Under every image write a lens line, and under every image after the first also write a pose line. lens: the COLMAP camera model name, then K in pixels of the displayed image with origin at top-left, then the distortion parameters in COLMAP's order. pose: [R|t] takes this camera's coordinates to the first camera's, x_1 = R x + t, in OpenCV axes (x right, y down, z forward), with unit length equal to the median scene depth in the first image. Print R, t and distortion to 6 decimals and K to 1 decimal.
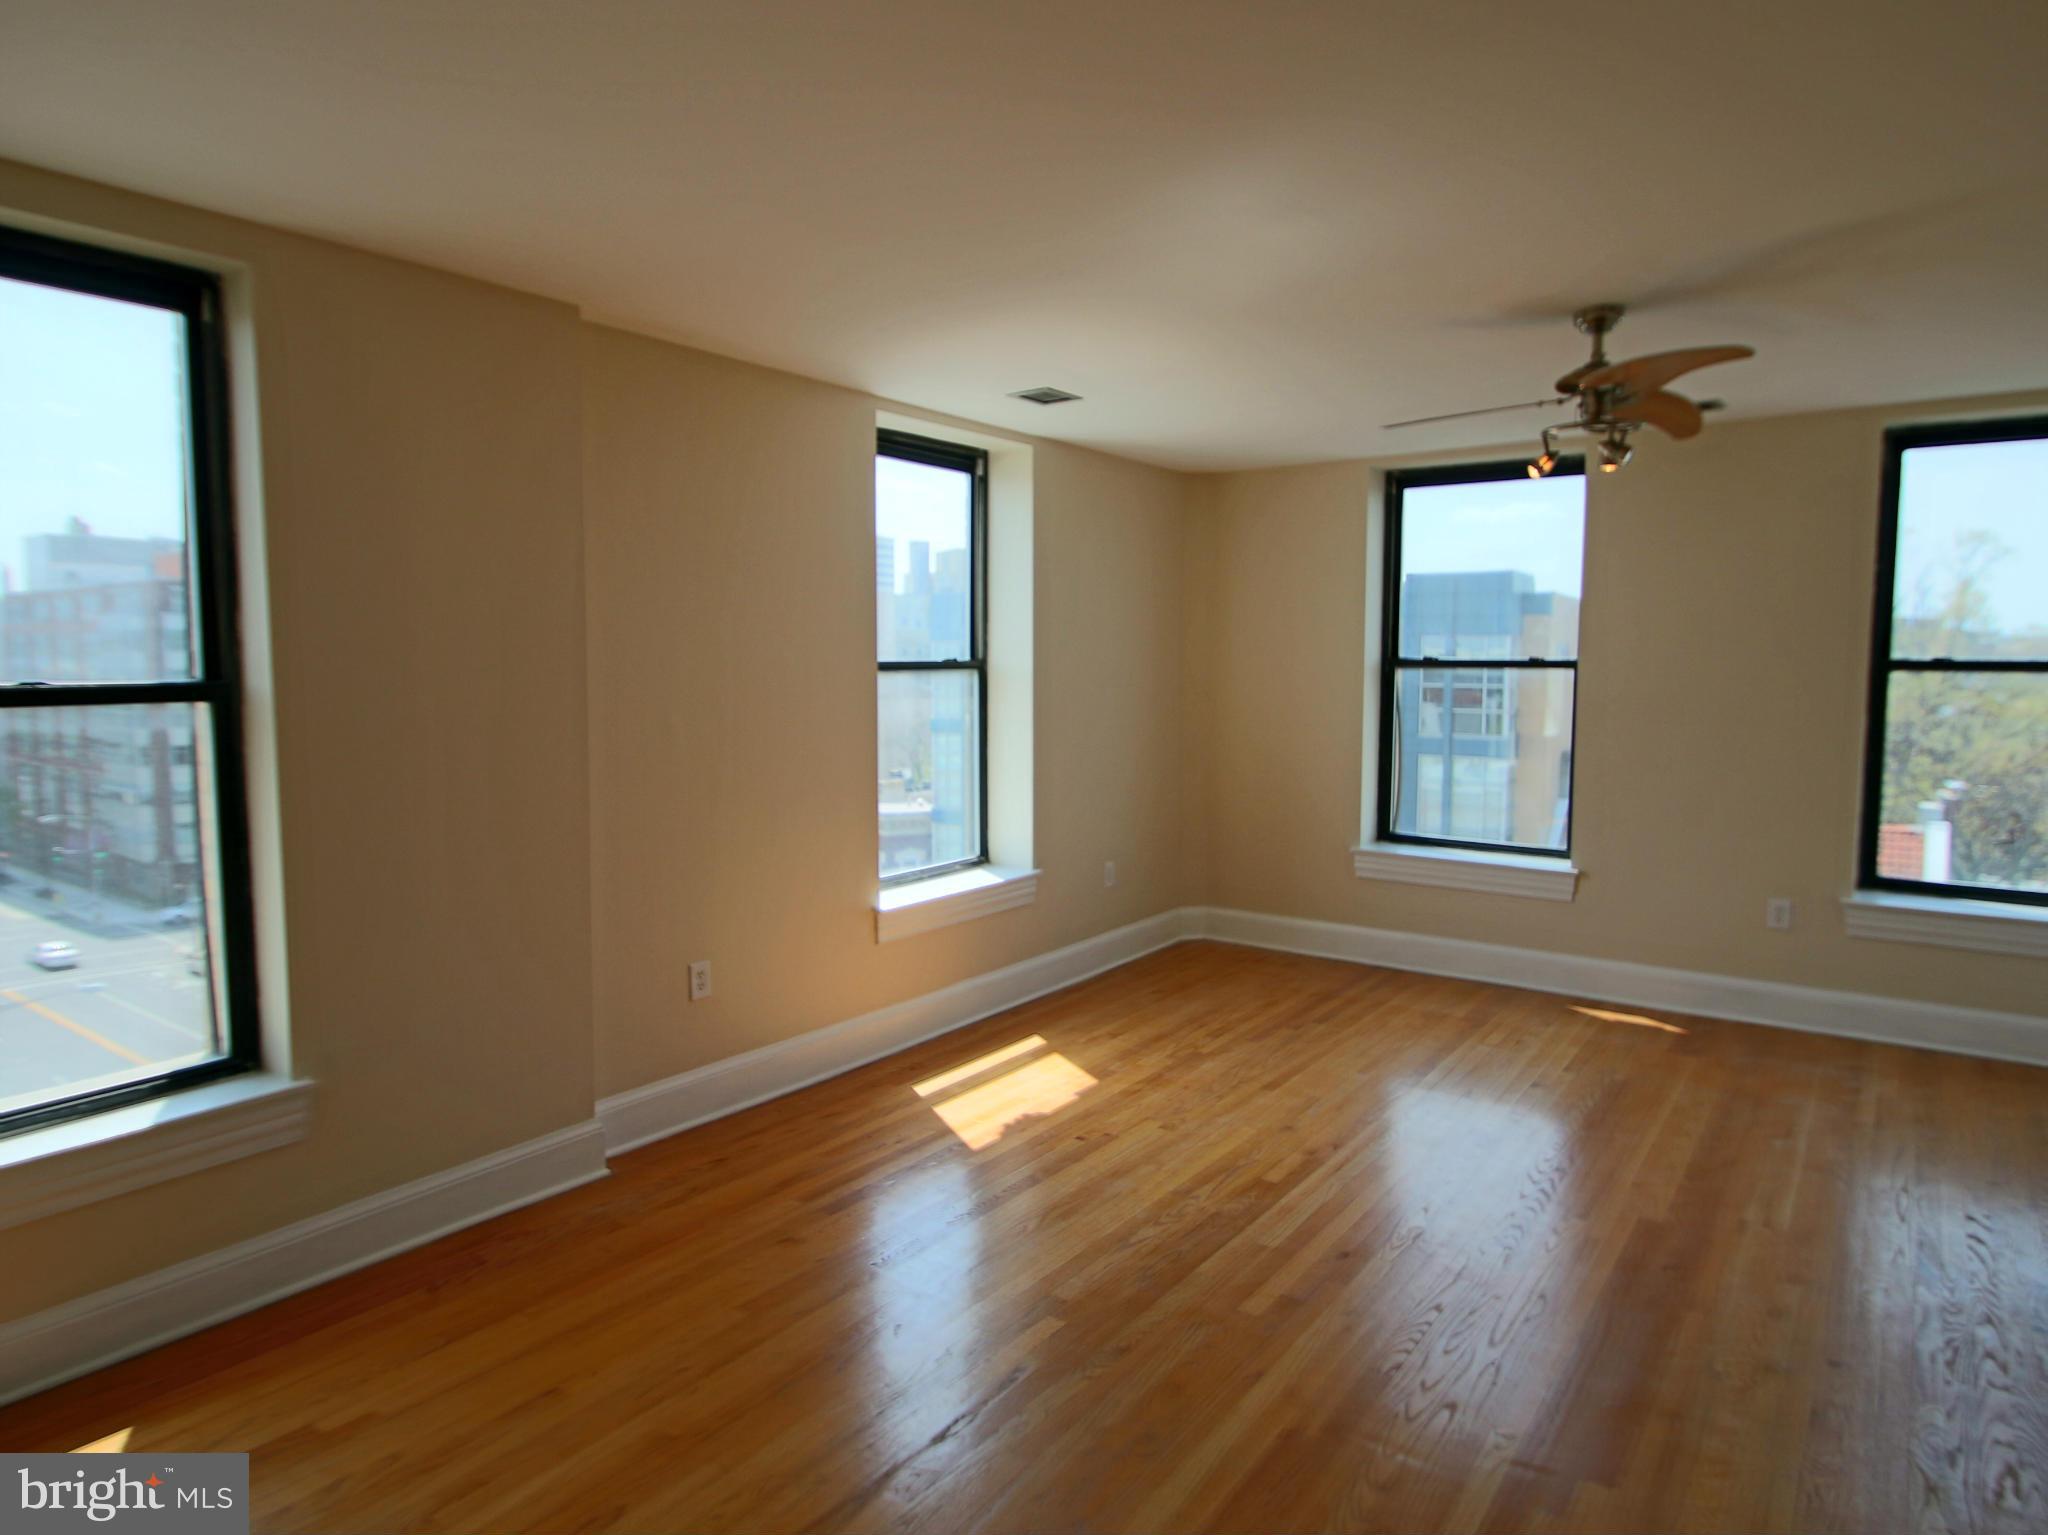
lens RADIAL K [[1216.0, 0, 1028.3], [0, 1216.0, 753.5], [0, 0, 1]] dist [0.001686, 0.000775]
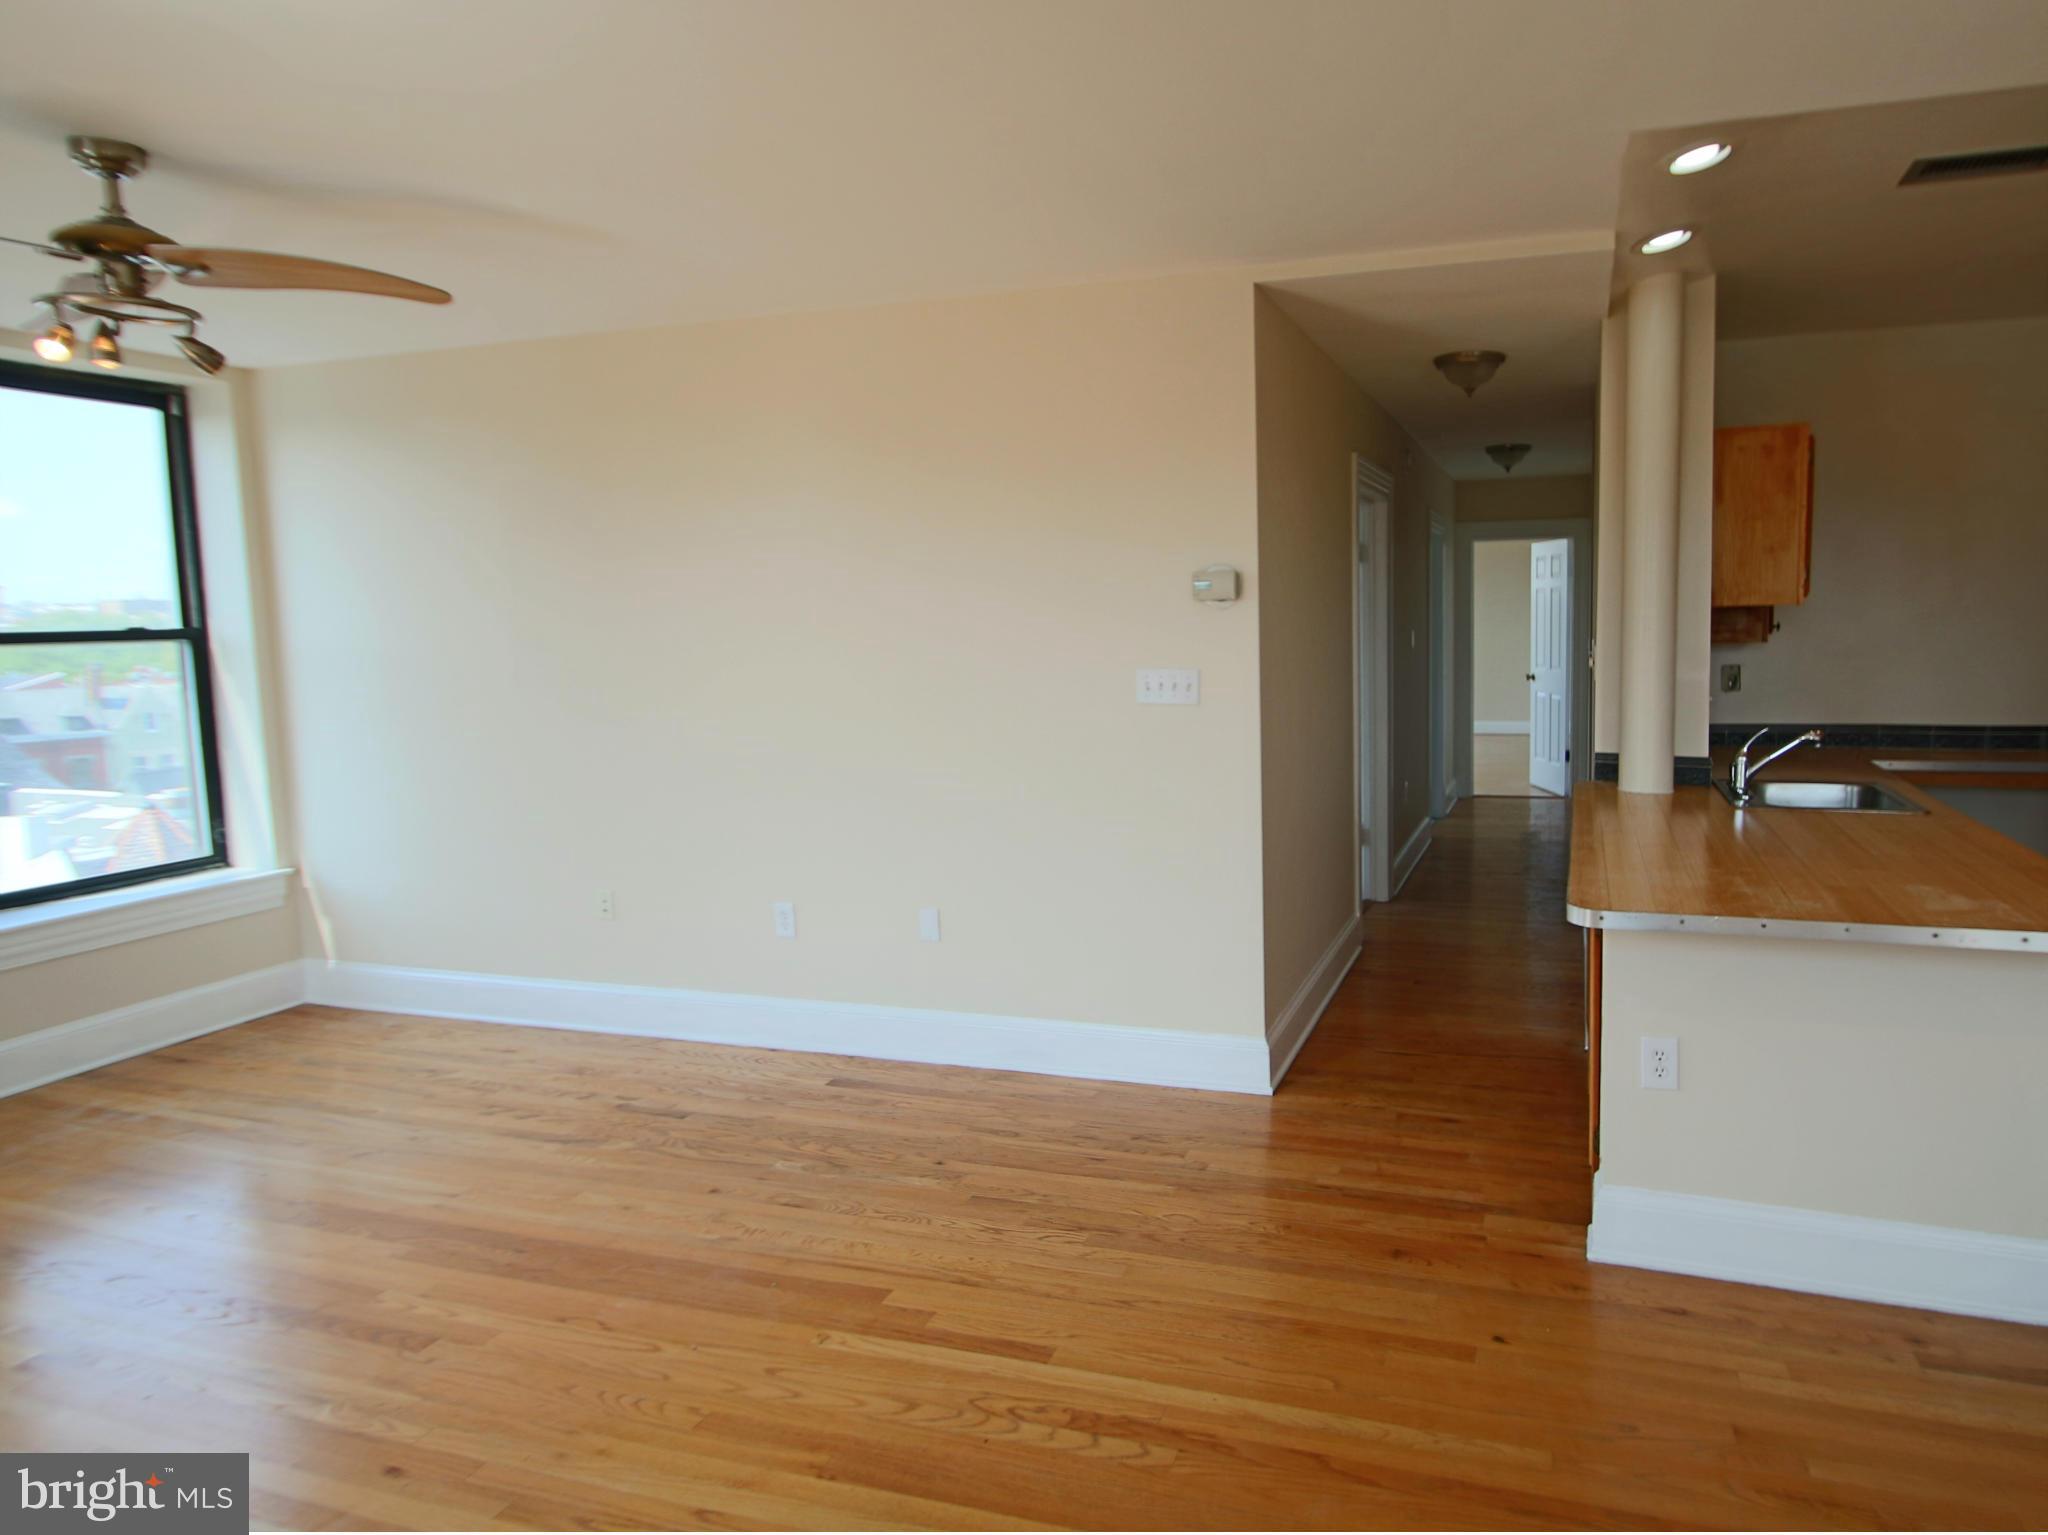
lens RADIAL K [[1216.8, 0, 1222.1], [0, 1216.8, 733.8], [0, 0, 1]] dist [0.016301, -0.023167]
pose [[-0.334971, -0.083763, 0.938498, -0.324673], [0.096821, 0.987708, 0.122713, -0.026554], [-0.937241, 0.131971, -0.322744, 0.458110]]
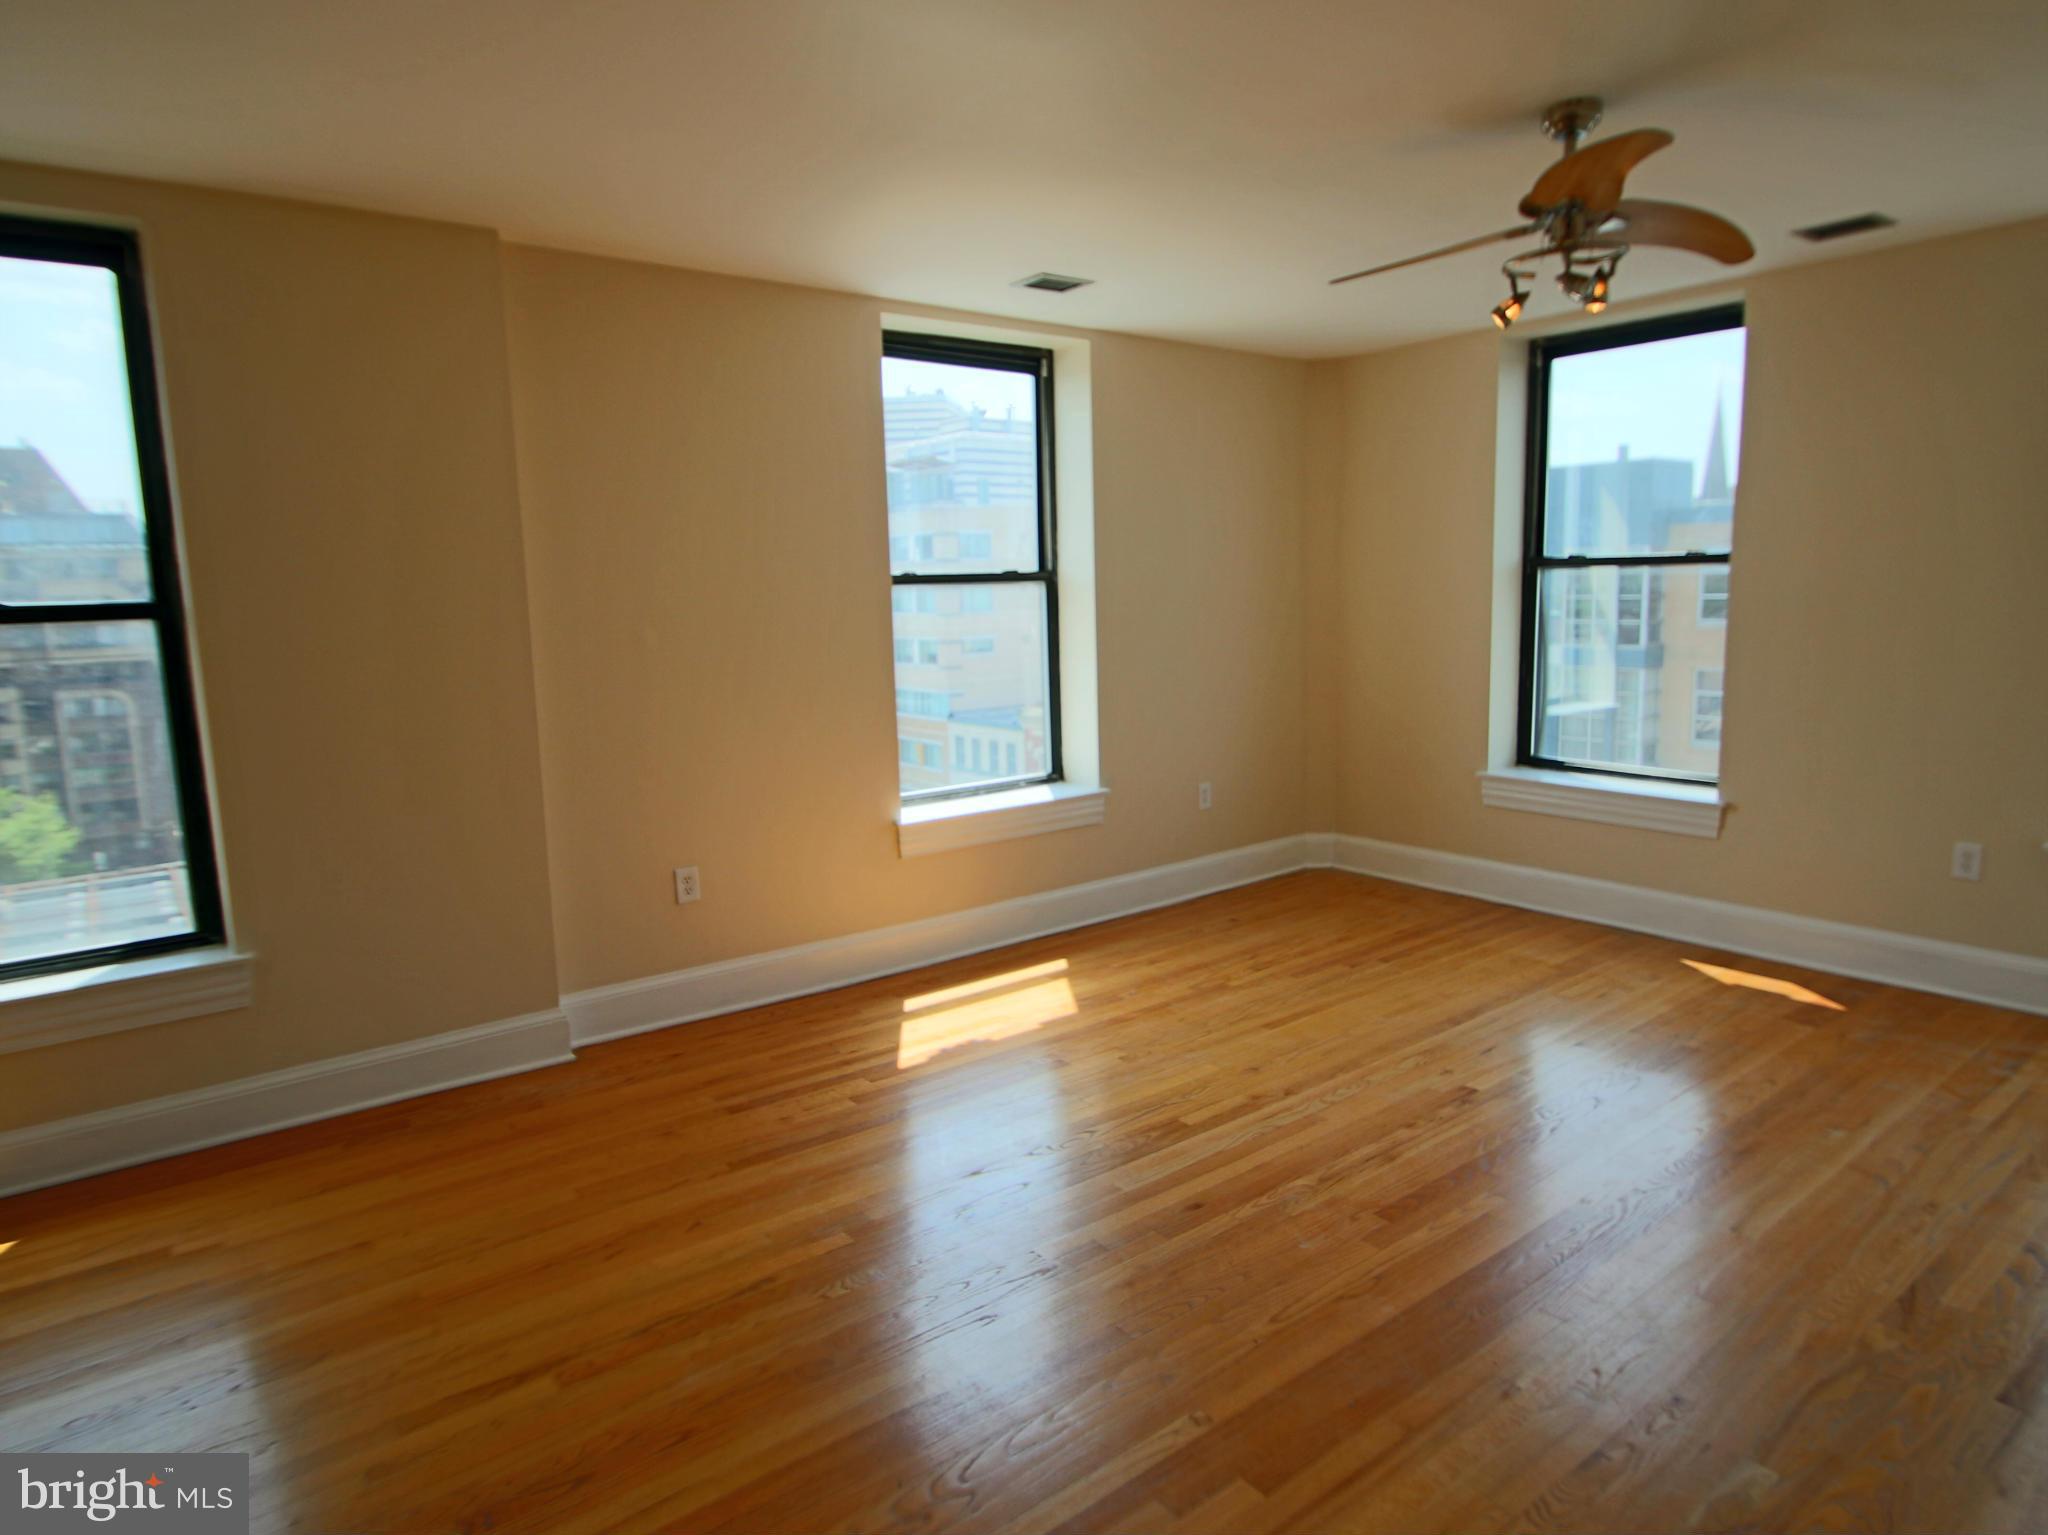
lens RADIAL K [[1211.1, 0, 1071.0], [0, 1211.1, 768.3], [0, 0, 1]] dist [-0.004221, -0.000498]
pose [[0.964930, 0.015616, -0.262044, 0.255705], [0.003949, 0.997253, 0.073971, 0.008900], [0.262479, -0.072412, 0.962217, 0.076265]]
